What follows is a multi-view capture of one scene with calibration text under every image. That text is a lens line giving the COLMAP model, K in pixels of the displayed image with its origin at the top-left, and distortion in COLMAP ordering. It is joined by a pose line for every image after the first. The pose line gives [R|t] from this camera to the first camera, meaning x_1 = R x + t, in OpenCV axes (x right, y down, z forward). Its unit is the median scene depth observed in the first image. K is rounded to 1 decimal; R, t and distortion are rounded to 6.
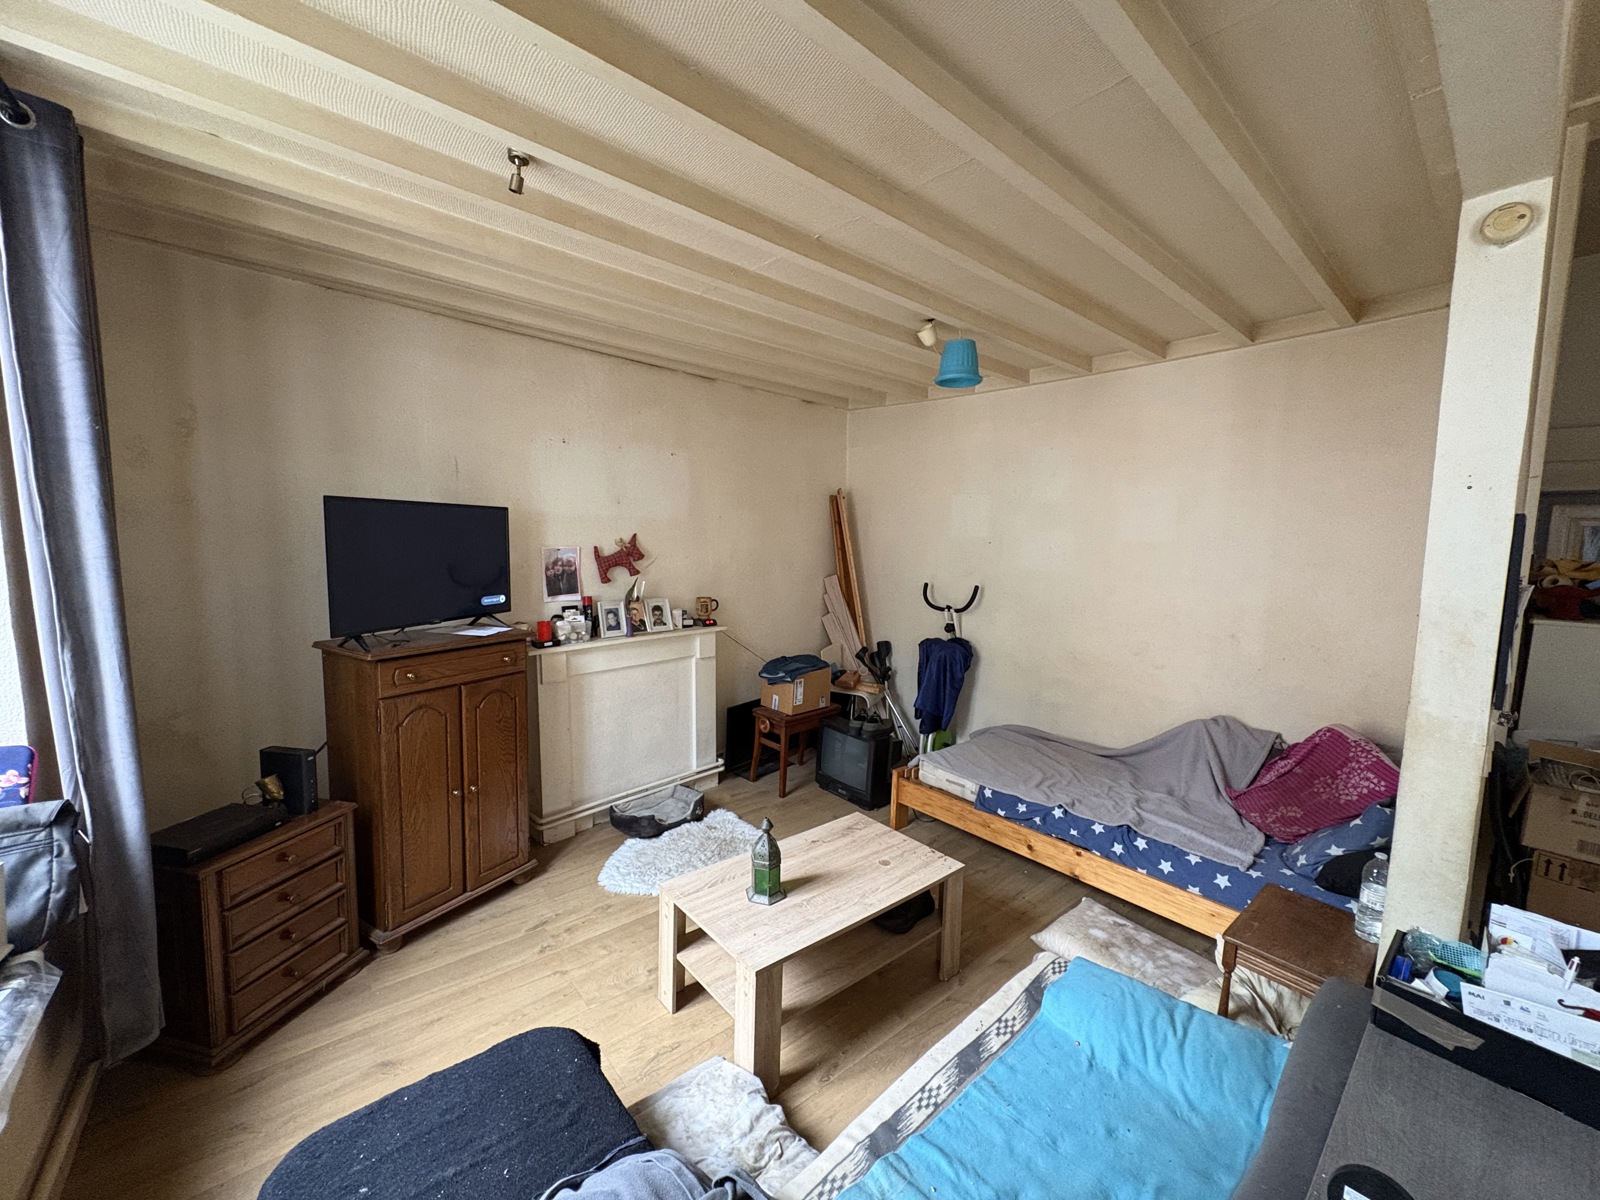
lens RADIAL K [[636.4, 0, 801.8], [0, 636.4, 602.2], [0, 0, 1]] dist [-0.000131, -0.000506]
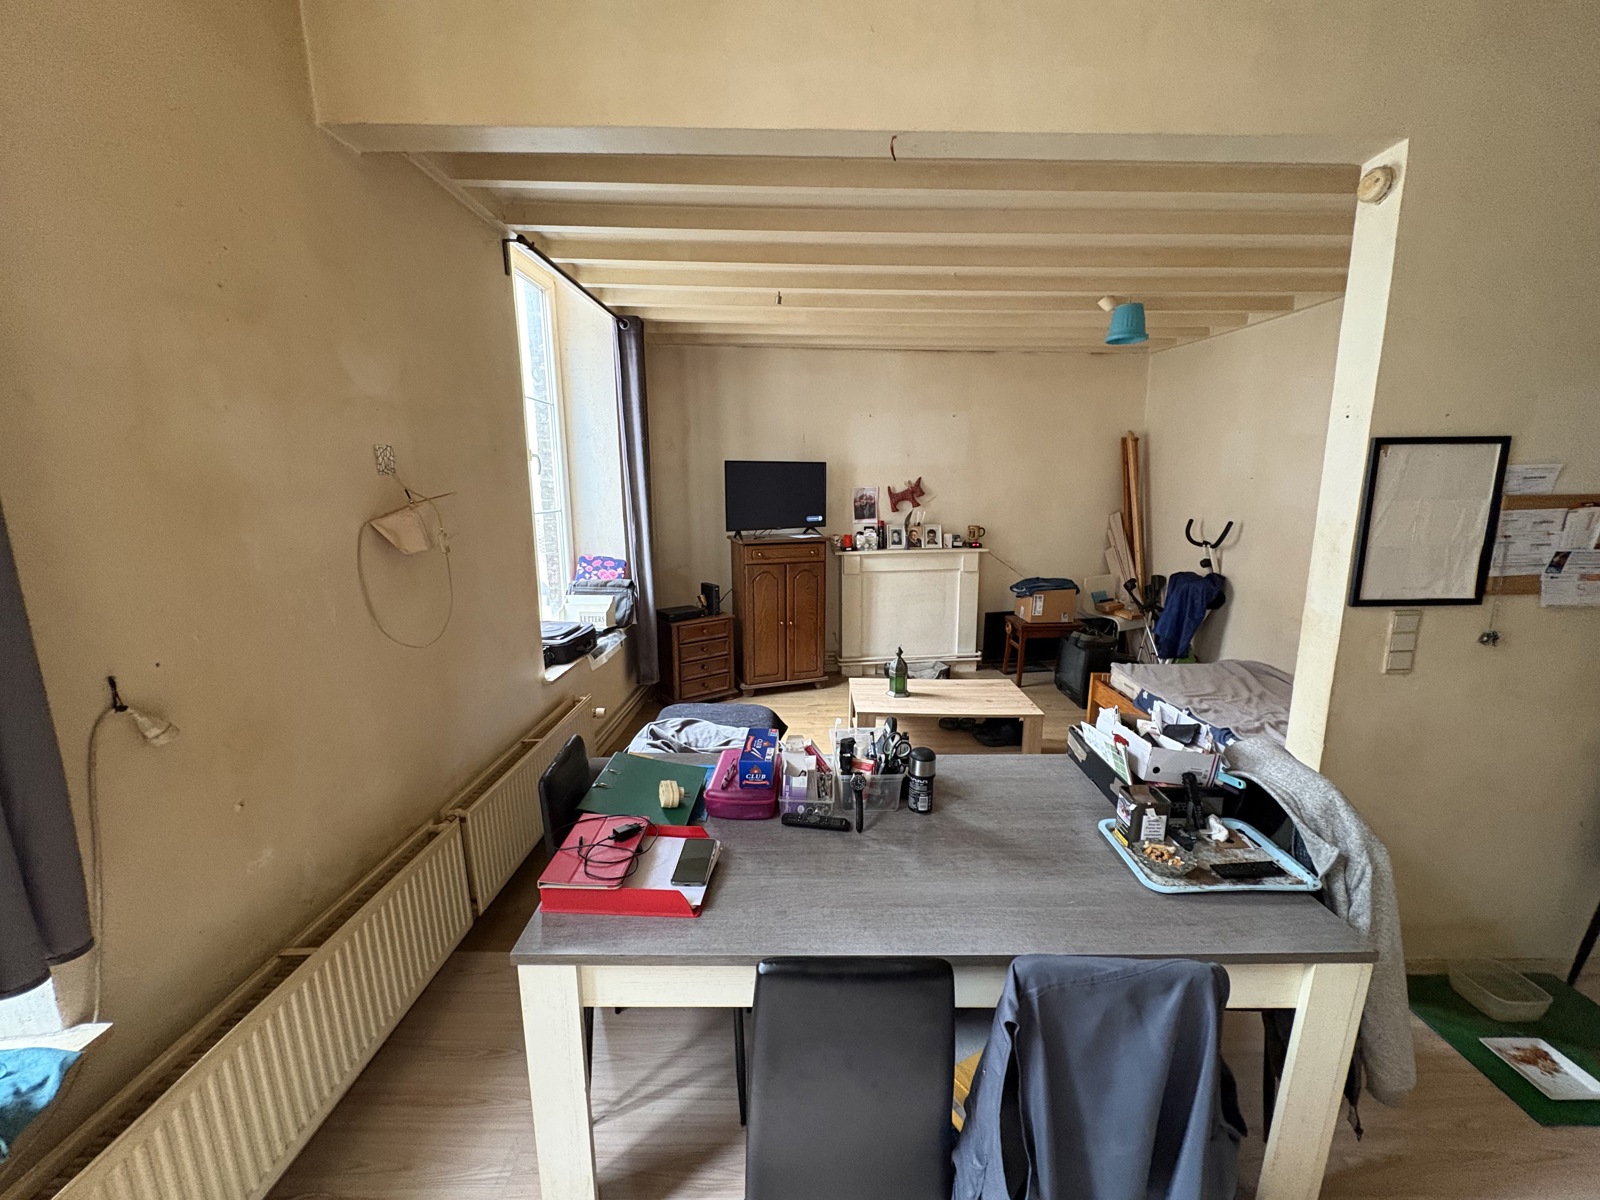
lens RADIAL K [[636.4, 0, 801.1], [0, 636.4, 605.7], [0, 0, 1]] dist [-0.000131, -0.000506]
pose [[0.760983, 0.105469, -0.640141, 0.489488], [-0.051446, 0.993400, 0.102514, 0.045167], [0.646729, -0.045079, 0.761387, -0.259760]]
